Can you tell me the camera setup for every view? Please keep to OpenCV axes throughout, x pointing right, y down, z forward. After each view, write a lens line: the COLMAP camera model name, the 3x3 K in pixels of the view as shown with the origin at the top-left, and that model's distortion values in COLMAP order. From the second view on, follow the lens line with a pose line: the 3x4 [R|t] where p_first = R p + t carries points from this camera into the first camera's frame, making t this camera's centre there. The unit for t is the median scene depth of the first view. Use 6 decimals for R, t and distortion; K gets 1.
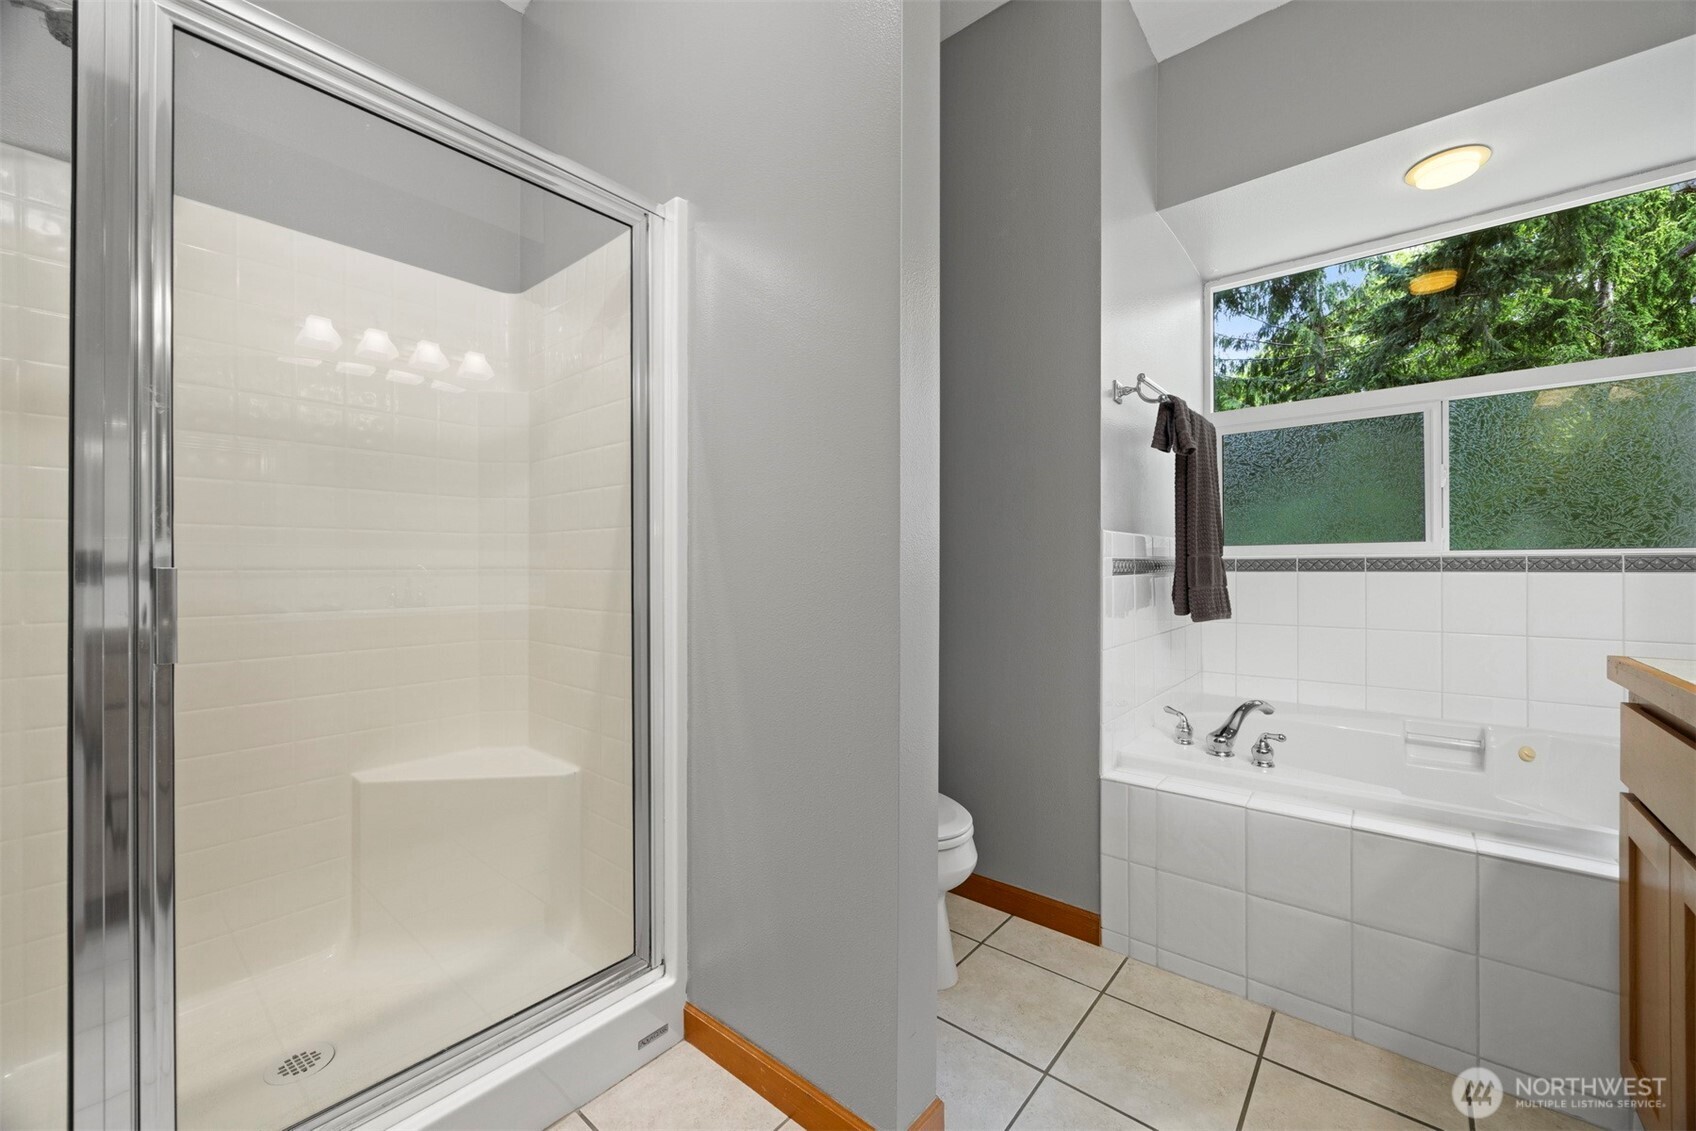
lens RADIAL K [[652.2, 0, 852.6], [0, 652.2, 565.7], [0, 0, 1]] dist [-0.000231, -0.000071]
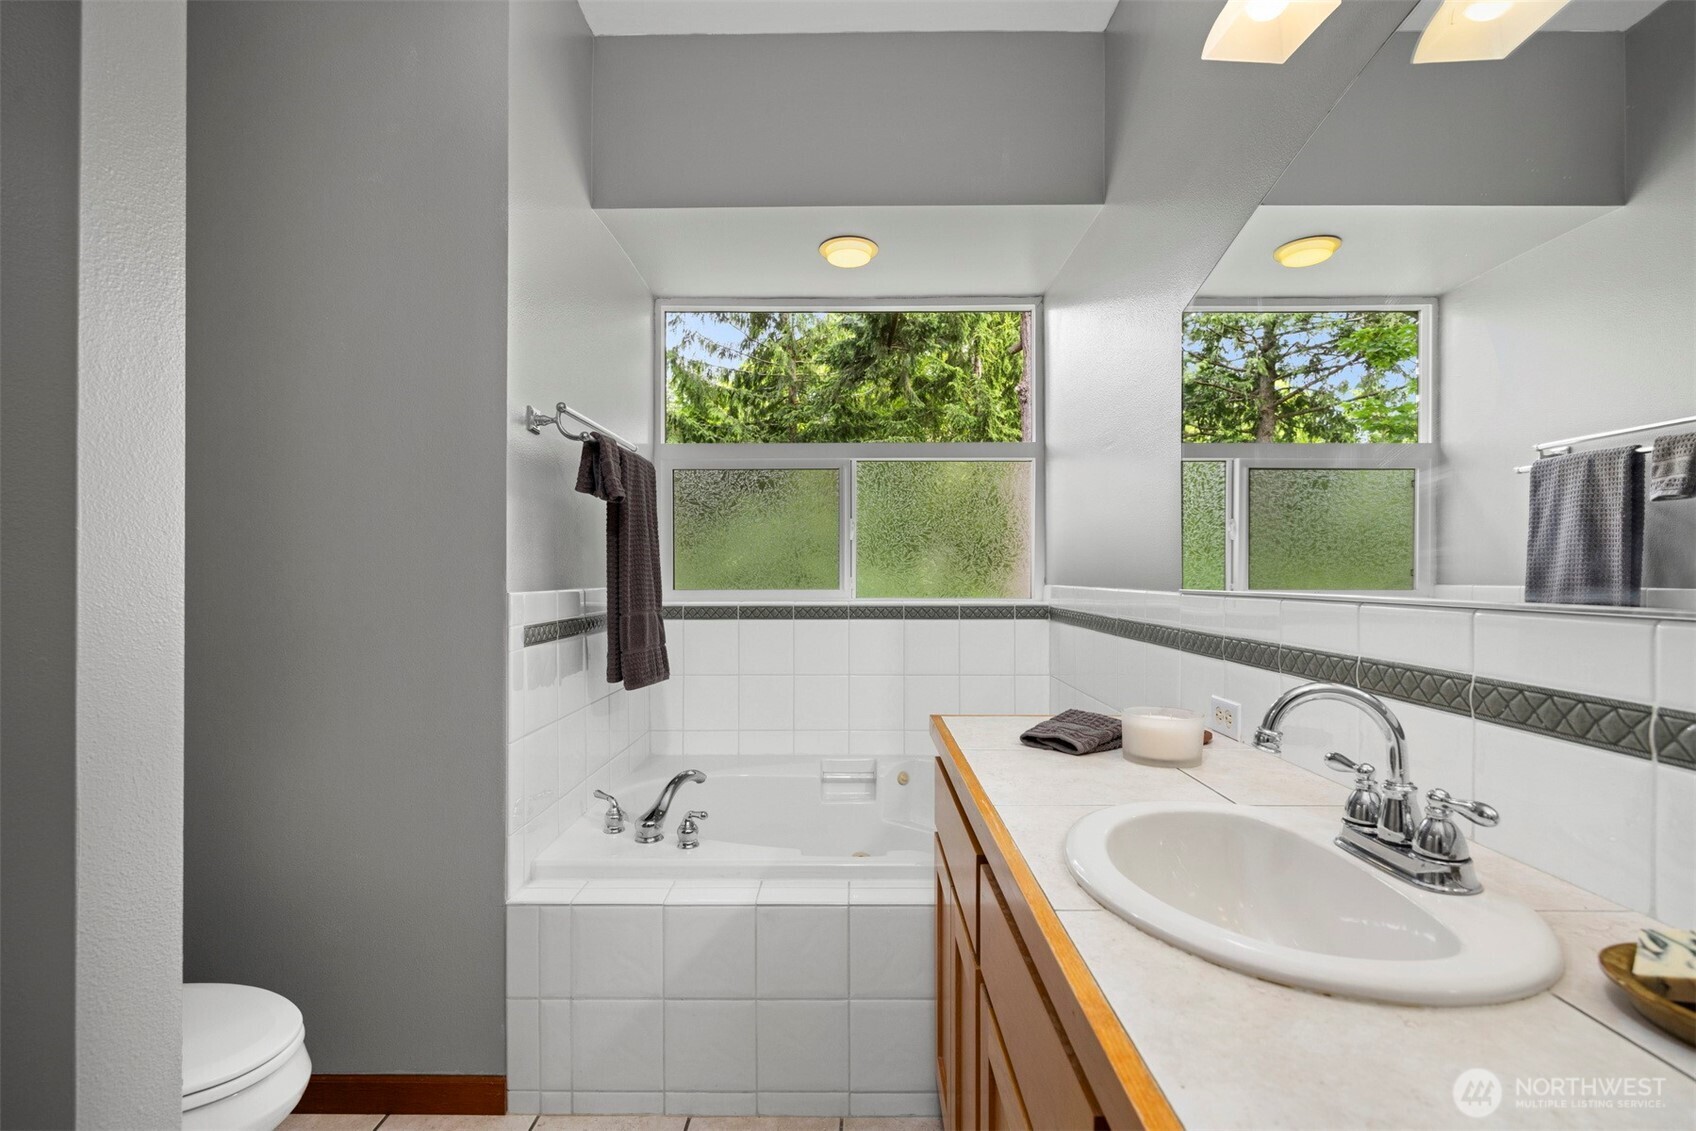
lens RADIAL K [[771.5, 0, 847.3], [0, 771.5, 572.4], [0, 0, 1]] dist [-0.000328, 0.000081]
pose [[0.774926, 0.005549, 0.632028, 0.091769], [-0.004707, 0.999984, -0.003008, -0.067248], [-0.632035, -0.000644, 0.774940, 0.006891]]
